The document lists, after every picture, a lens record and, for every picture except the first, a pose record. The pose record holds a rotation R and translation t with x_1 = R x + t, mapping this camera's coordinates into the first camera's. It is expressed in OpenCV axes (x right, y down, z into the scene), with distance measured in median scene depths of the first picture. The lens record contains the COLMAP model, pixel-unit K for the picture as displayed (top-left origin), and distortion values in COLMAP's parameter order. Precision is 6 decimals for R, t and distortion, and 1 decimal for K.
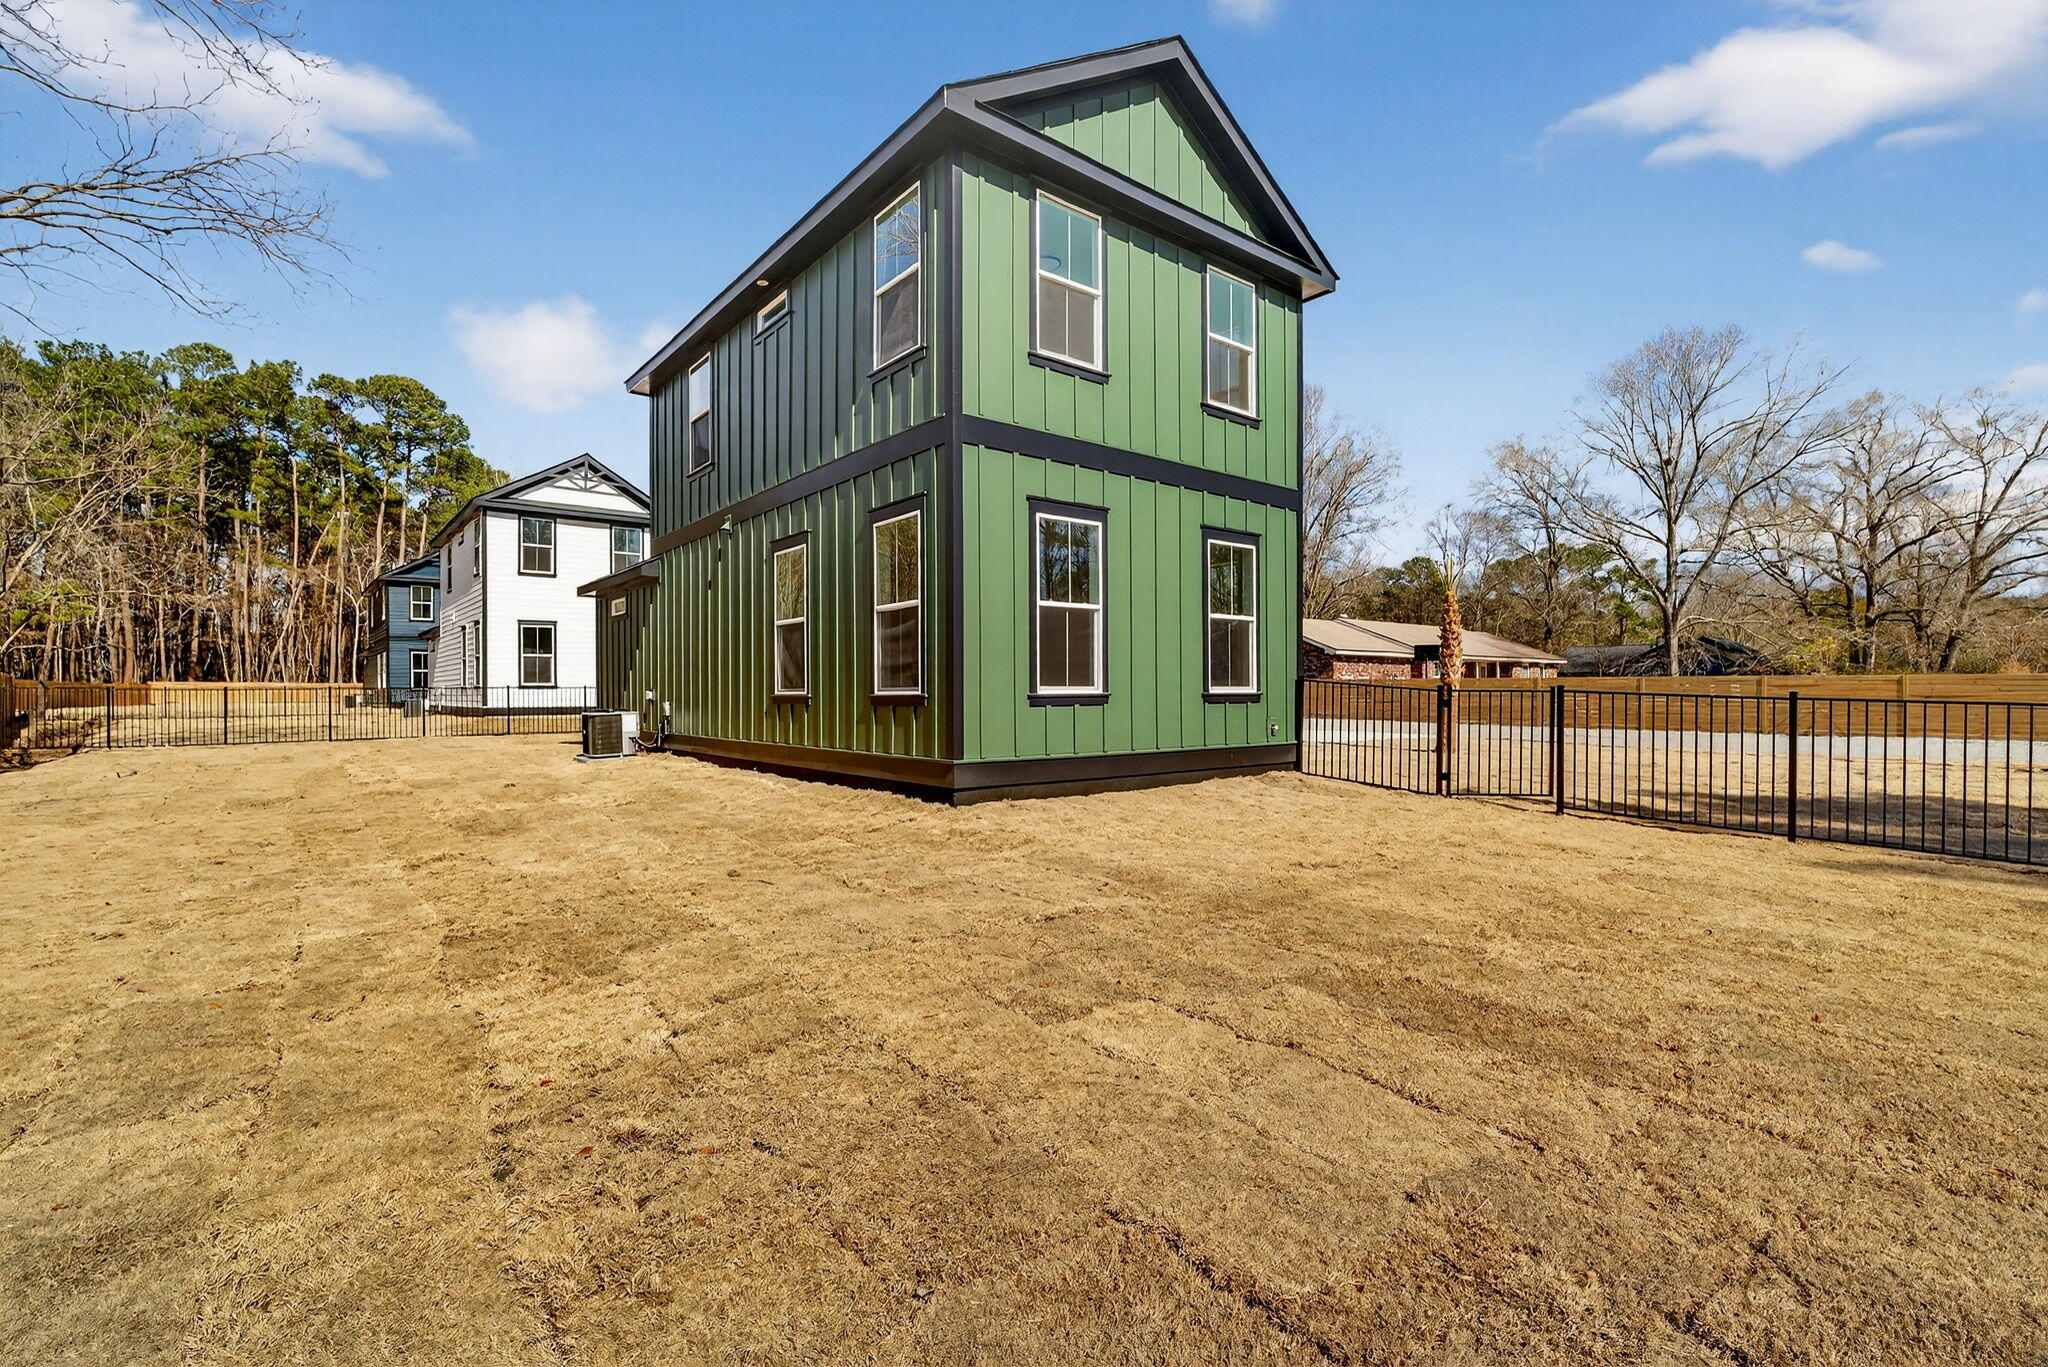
lens RADIAL K [[921.6, 0, 1012.0], [0, 921.6, 695.5], [0, 0, 1]] dist [-0.017629, 0.009025]
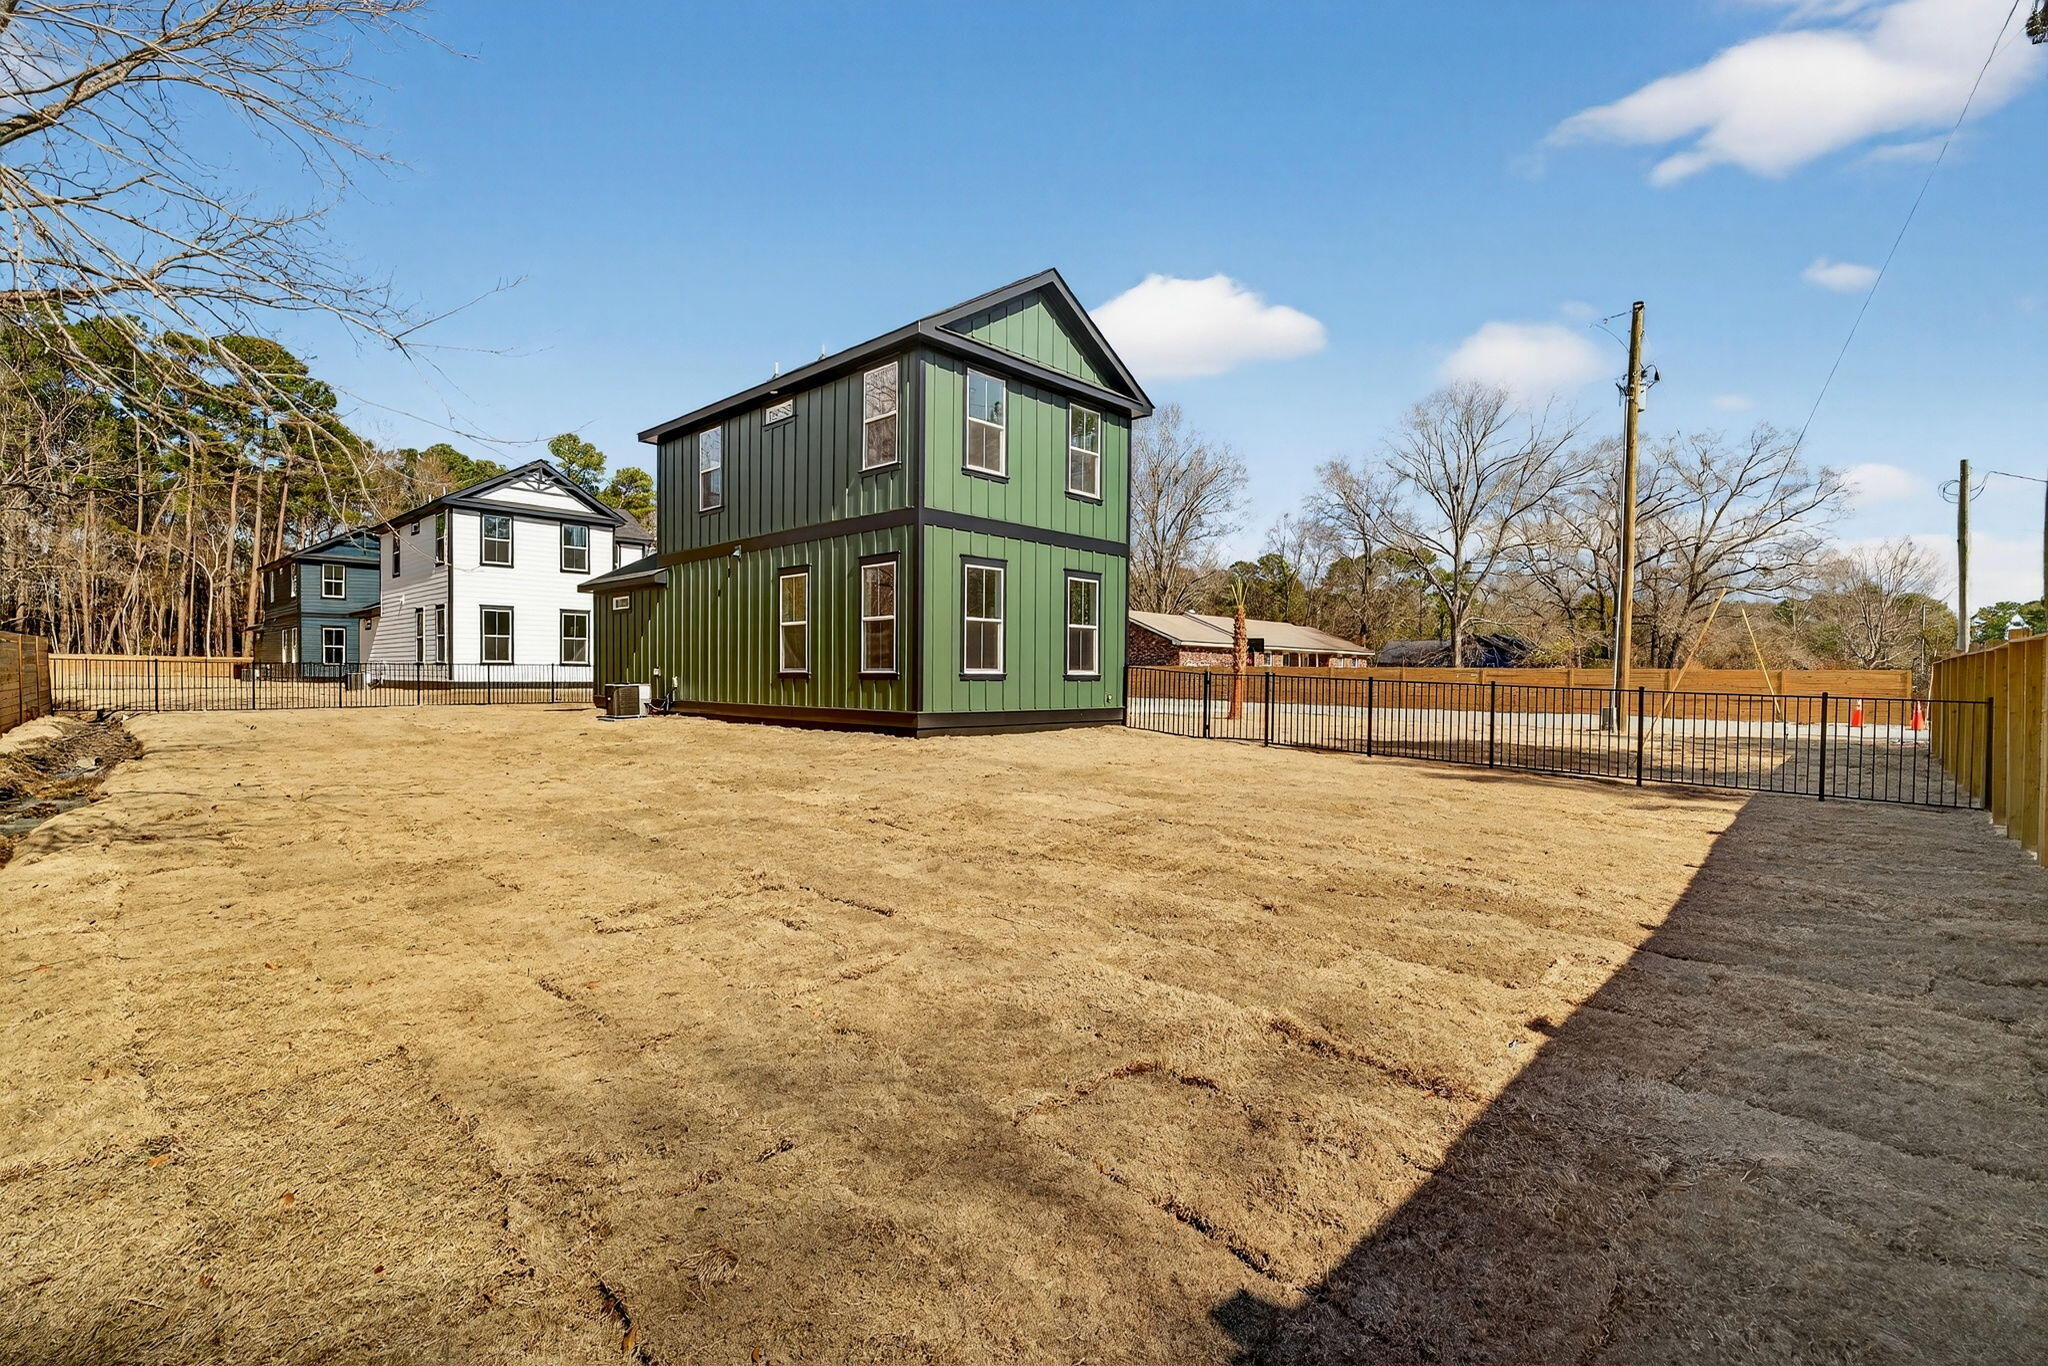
lens RADIAL K [[921.6, 0, 1012.0], [0, 921.6, 695.0], [0, 0, 1]] dist [-0.017629, 0.009025]
pose [[0.990572, 0.008989, 0.136701, -0.078196], [-0.011441, 0.999787, 0.017162, 0.005195], [-0.136518, -0.018564, 0.990464, -0.448975]]
